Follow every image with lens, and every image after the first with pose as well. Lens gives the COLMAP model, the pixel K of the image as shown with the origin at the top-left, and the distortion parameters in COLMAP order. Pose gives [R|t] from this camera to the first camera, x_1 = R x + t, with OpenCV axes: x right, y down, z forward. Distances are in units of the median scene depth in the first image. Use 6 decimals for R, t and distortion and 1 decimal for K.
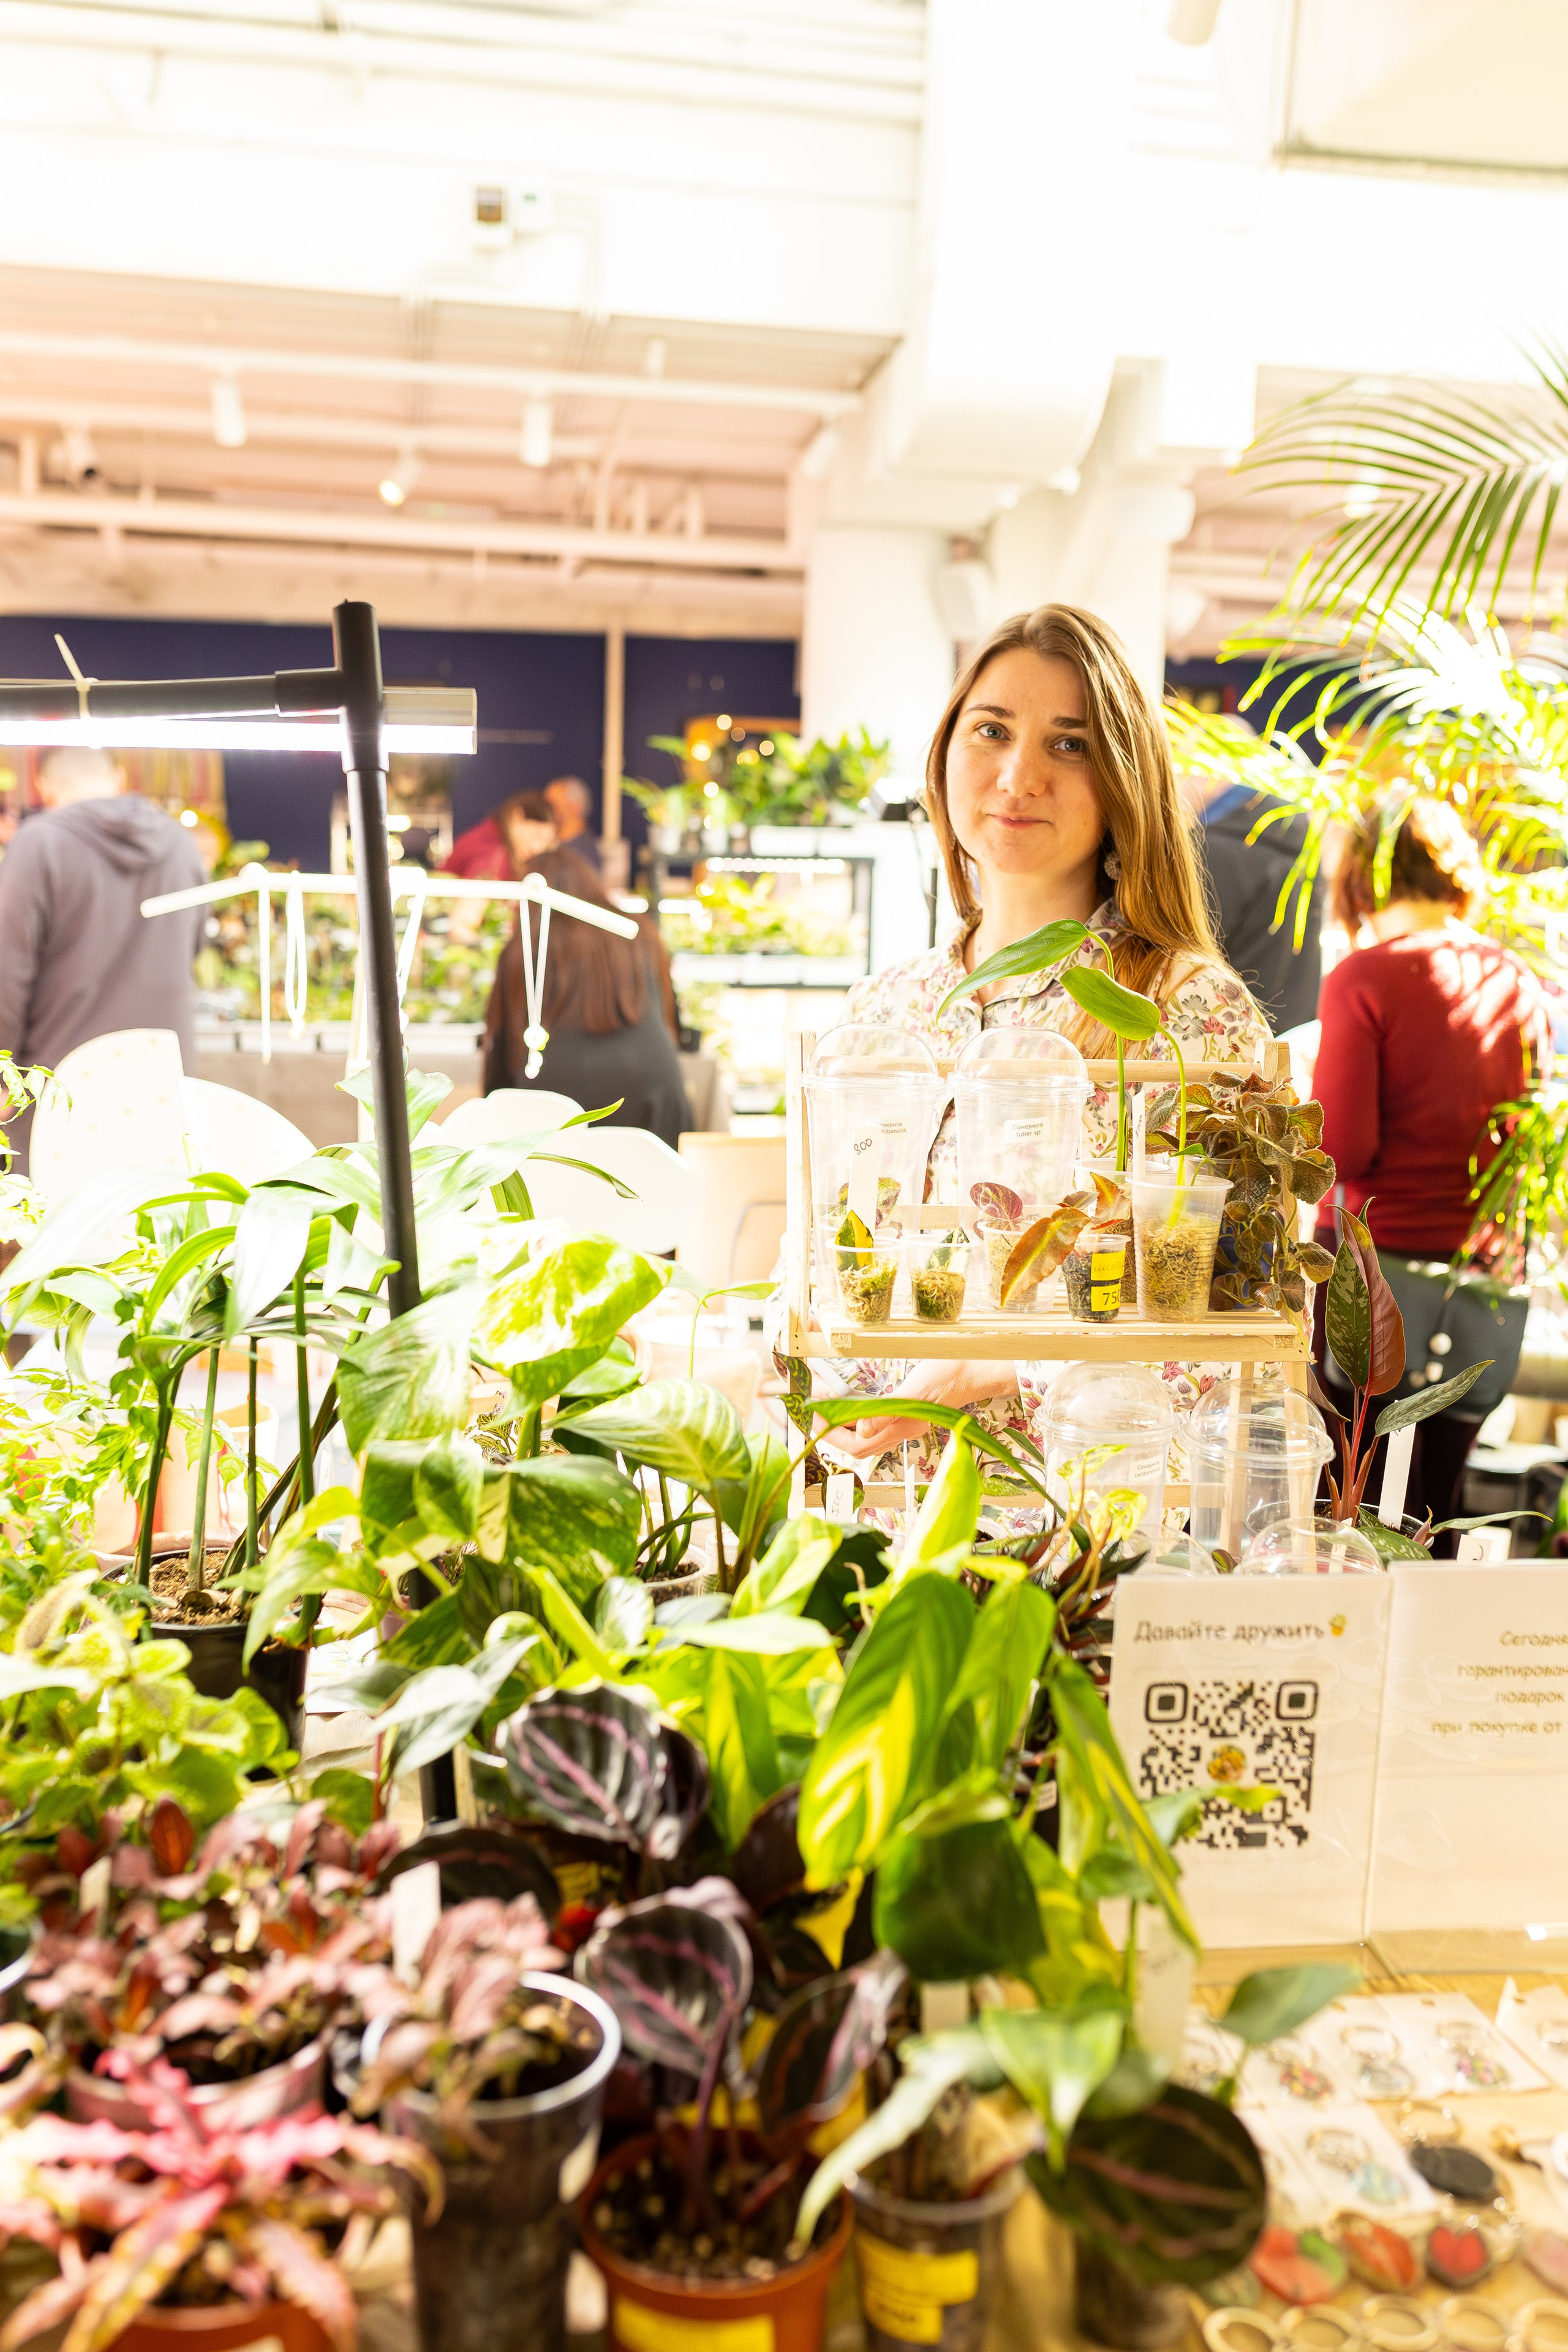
lens RADIAL K [[2213.6, 0, 784.0], [0, 2213.6, 1176.0], [0, 0, 1]] dist [-0.004320, 0.001293]
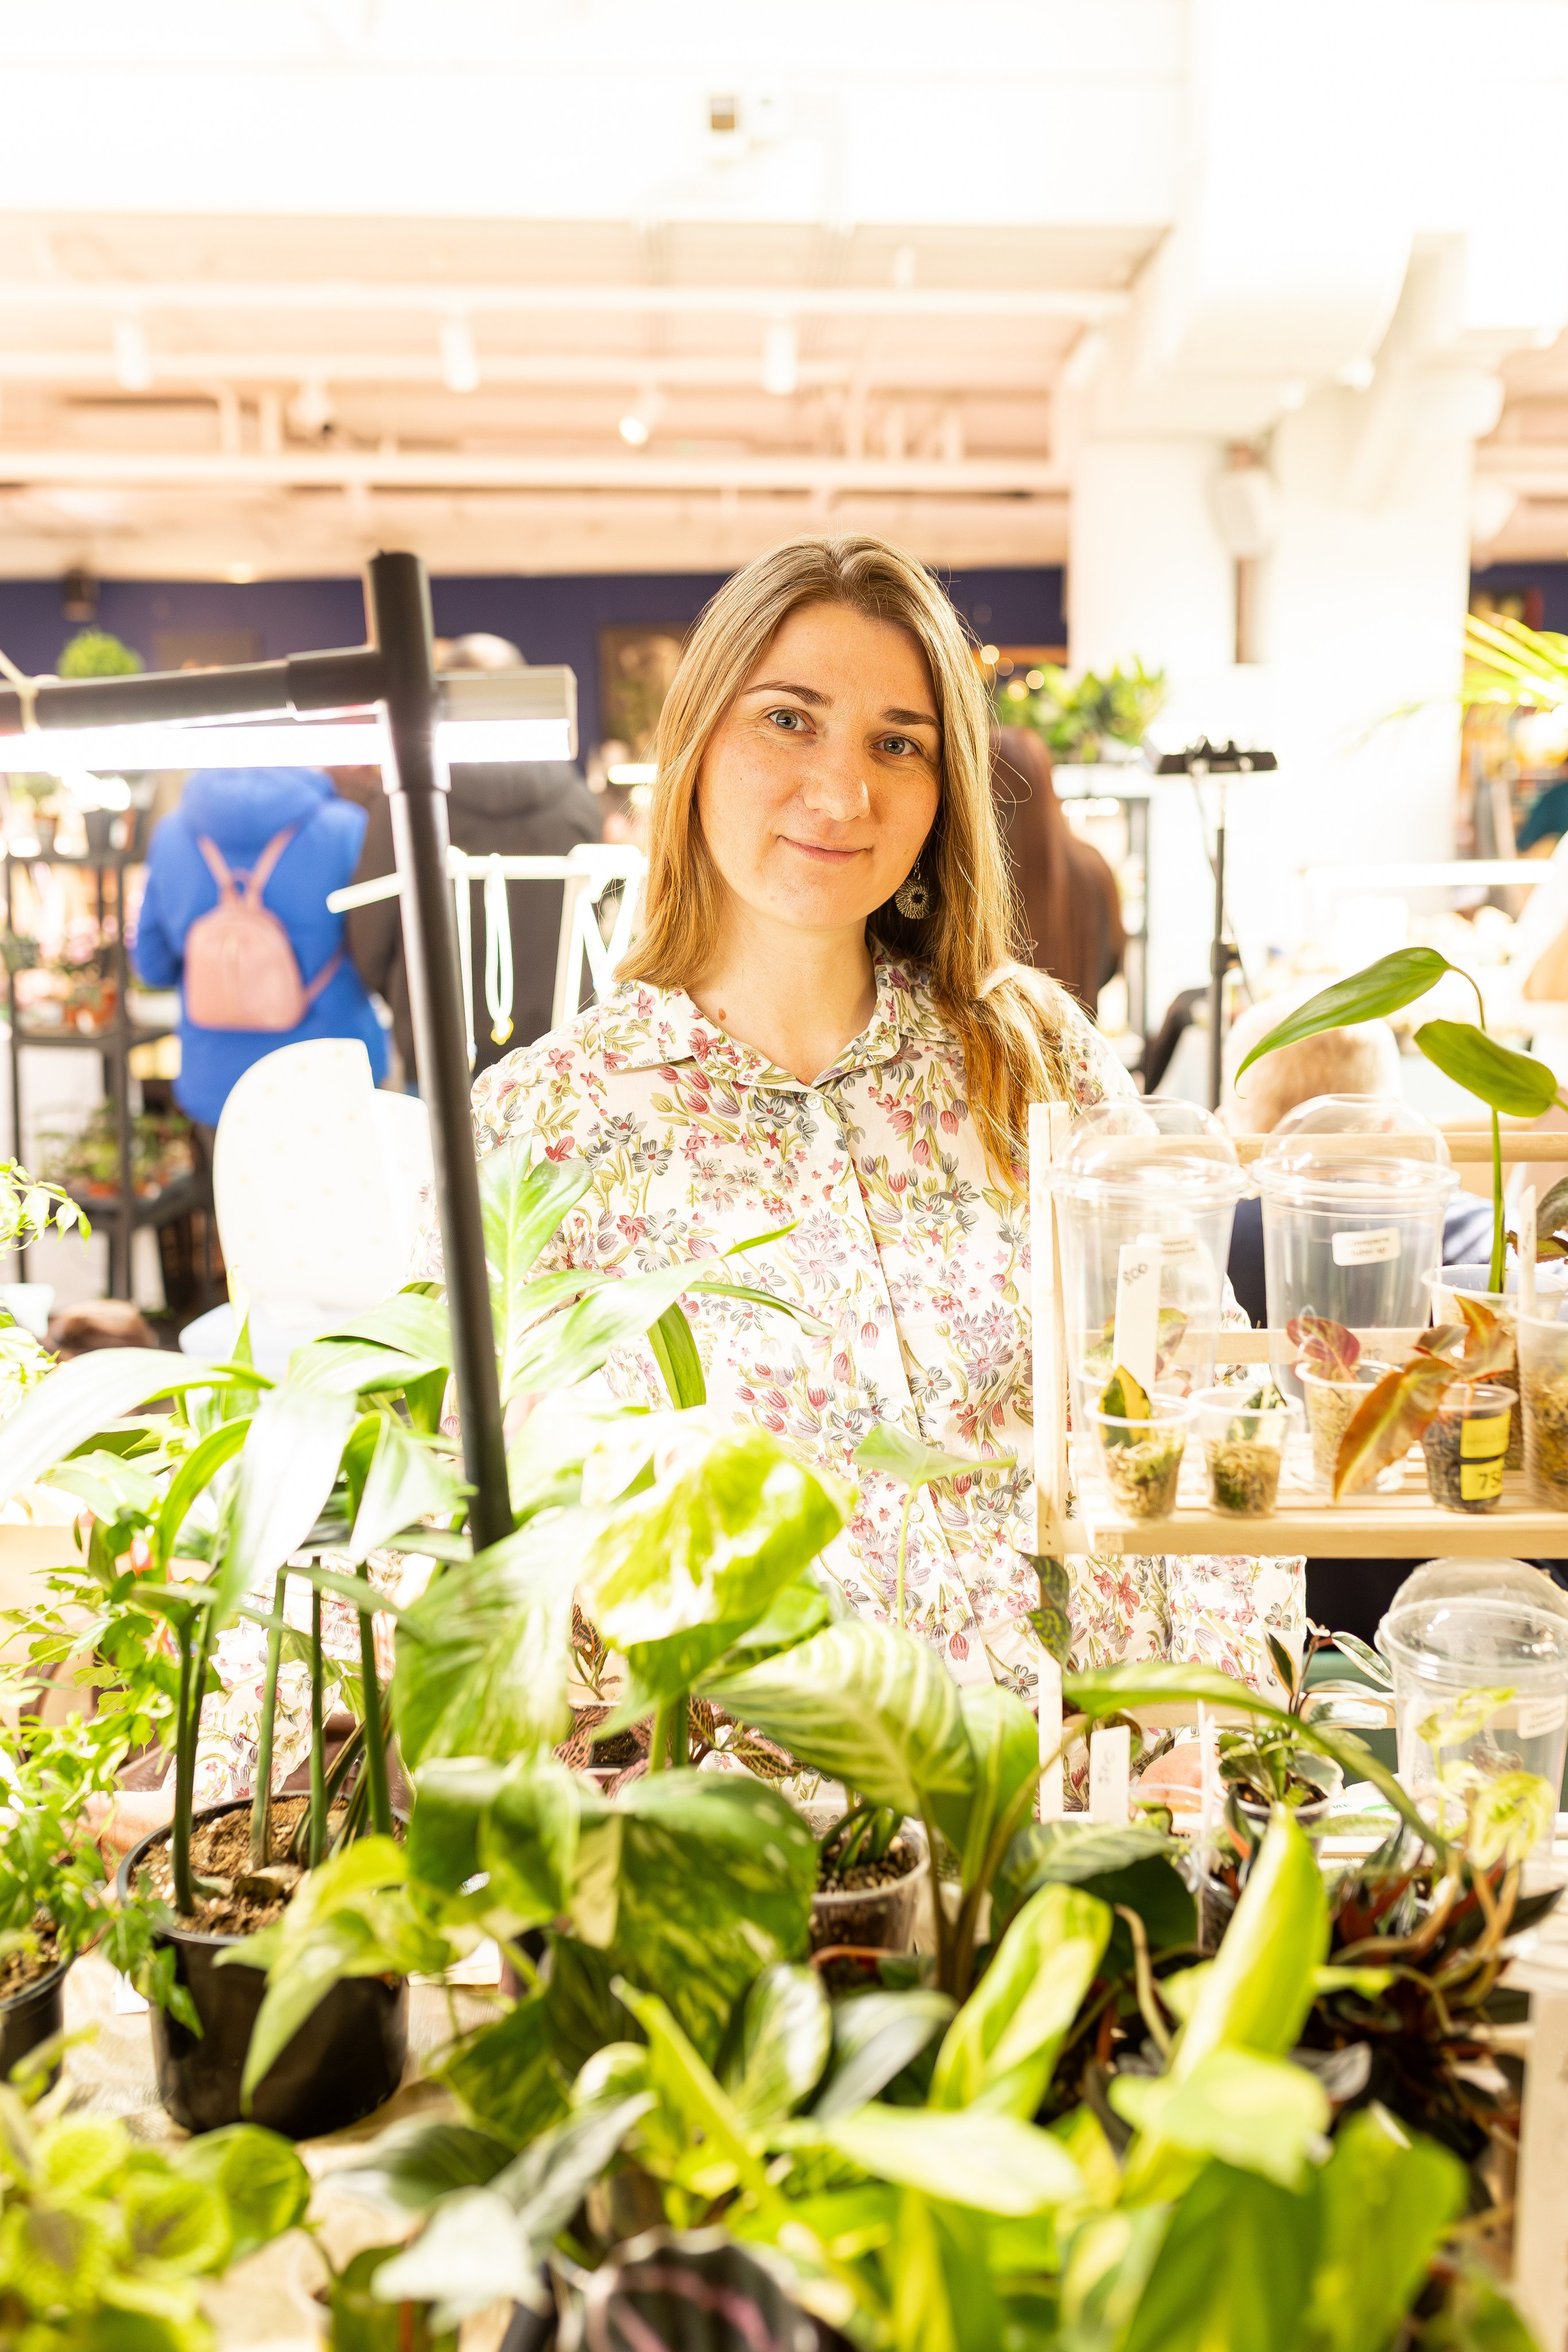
lens RADIAL K [[2213.6, 0, 784.0], [0, 2213.6, 1176.0], [0, 0, 1]] dist [-0.004320, 0.001293]
pose [[0.991915, -0.015557, -0.125946, 0.013664], [0.019221, 0.999425, 0.027923, -0.068289], [0.125440, -0.030118, 0.991644, 0.272039]]
